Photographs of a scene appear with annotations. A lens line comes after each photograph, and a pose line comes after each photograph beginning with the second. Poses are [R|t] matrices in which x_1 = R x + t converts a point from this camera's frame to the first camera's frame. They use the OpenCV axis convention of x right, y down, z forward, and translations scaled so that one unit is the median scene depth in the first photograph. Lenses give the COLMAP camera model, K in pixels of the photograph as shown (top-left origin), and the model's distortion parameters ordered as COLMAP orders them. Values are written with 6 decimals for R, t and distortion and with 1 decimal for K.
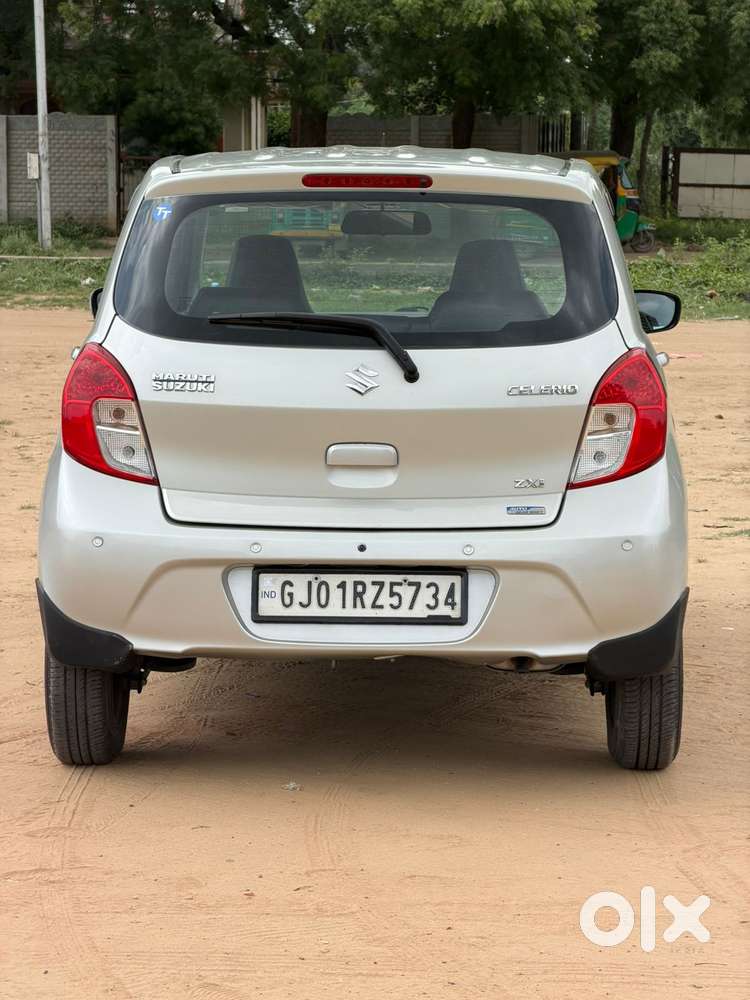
lens RADIAL K [[3077.8, 0, 375.0], [0, 3077.8, 500.0], [0, 0, 1]] dist [0.284357, -1.049456]
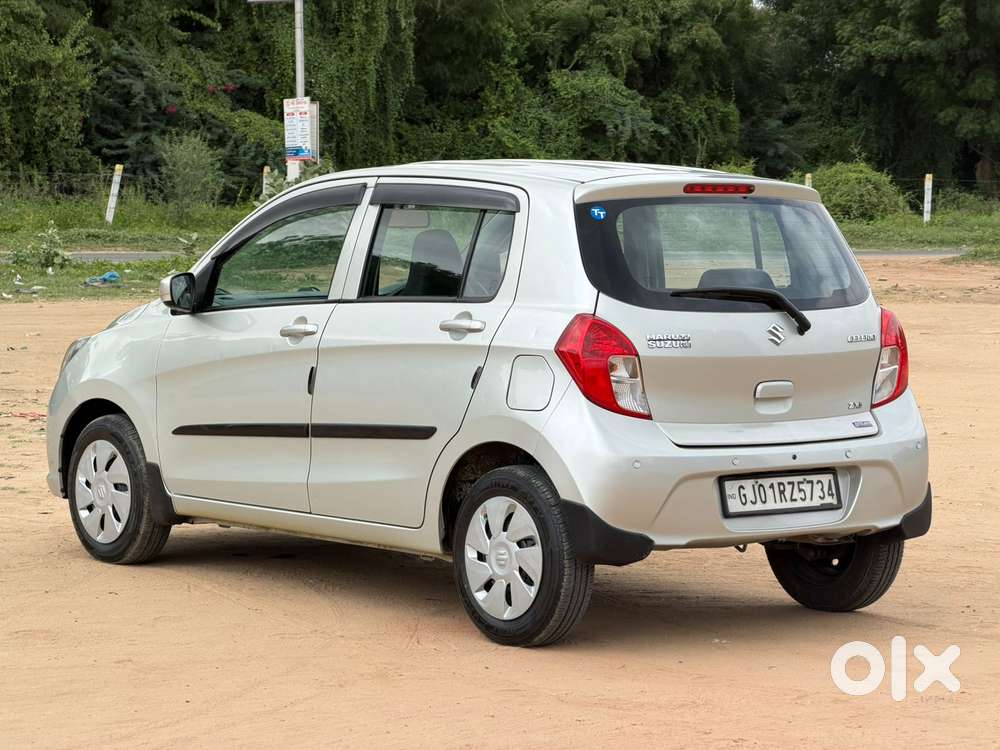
lens RADIAL K [[3077.8, 0, 500.0], [0, 3077.8, 375.0], [0, 0, 1]] dist [0.284357, -1.049456]
pose [[0.761346, -0.038029, 0.647230, -0.949240], [0.063880, 0.997821, -0.016514, -0.006101], [-0.645191, 0.053918, 0.762116, 0.038979]]
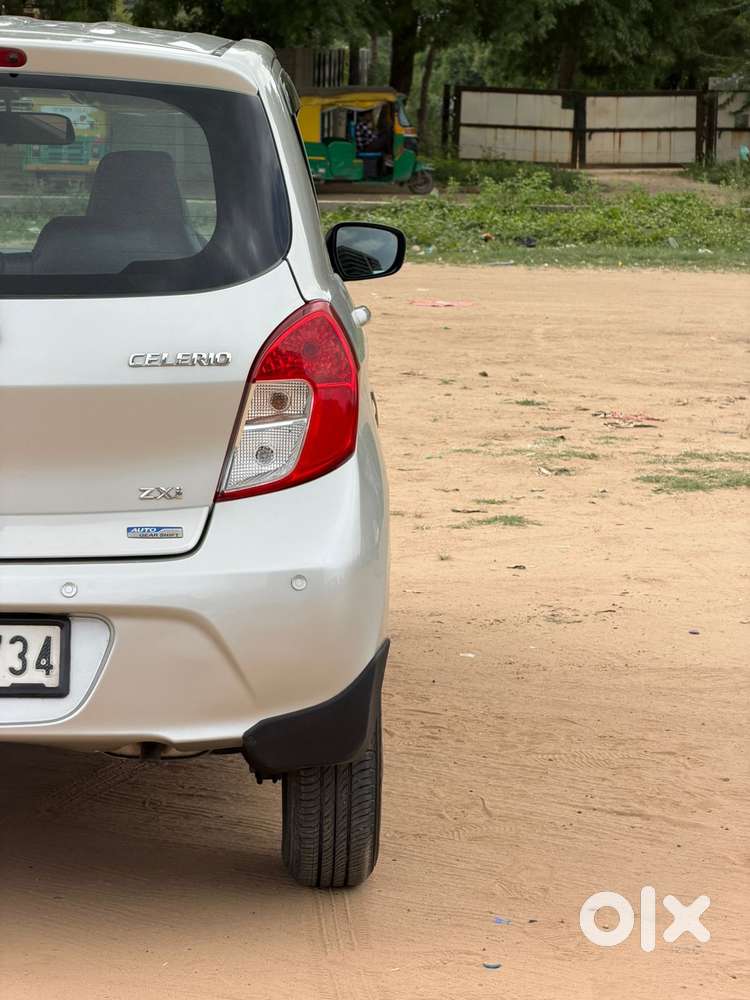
lens RADIAL K [[3077.8, 0, 375.0], [0, 3077.8, 500.0], [0, 0, 1]] dist [0.284357, -1.049456]
pose [[0.997664, 0.003695, 0.068207, 0.049609], [-0.004942, 0.999824, 0.018121, -0.016293], [-0.068128, -0.018416, 0.997507, 0.292238]]
